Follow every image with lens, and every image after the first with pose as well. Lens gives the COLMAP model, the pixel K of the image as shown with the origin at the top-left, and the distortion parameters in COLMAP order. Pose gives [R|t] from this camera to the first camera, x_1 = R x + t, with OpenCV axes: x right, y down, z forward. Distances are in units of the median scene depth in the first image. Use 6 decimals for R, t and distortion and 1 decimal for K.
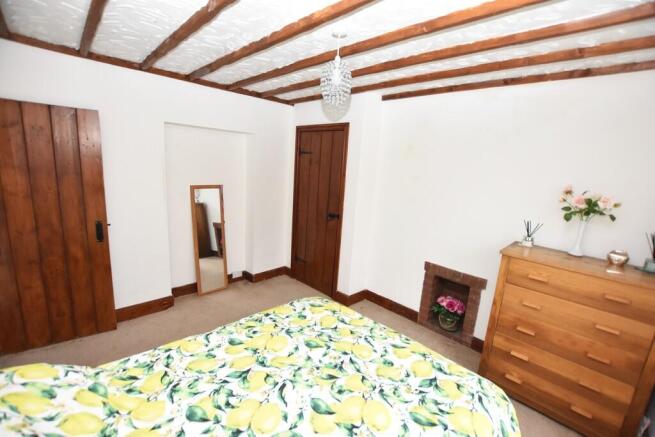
lens RADIAL K [[284.5, 0, 330.9], [0, 284.5, 220.4], [0, 0, 1]] dist [-0.029999, 0.000420]
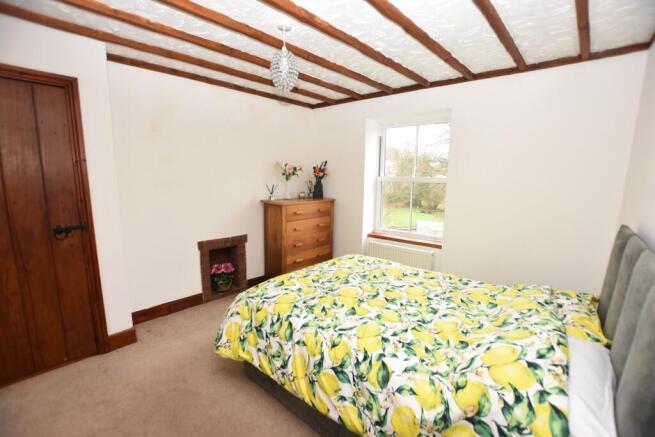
lens RADIAL K [[284.5, 0, 325.3], [0, 284.5, 217.9], [0, 0, 1]] dist [-0.029999, 0.000420]
pose [[-0.031567, -0.218380, 0.975353, -0.955865], [0.176861, 0.959220, 0.220492, -0.121241], [-0.983729, 0.179462, 0.008343, 0.751355]]
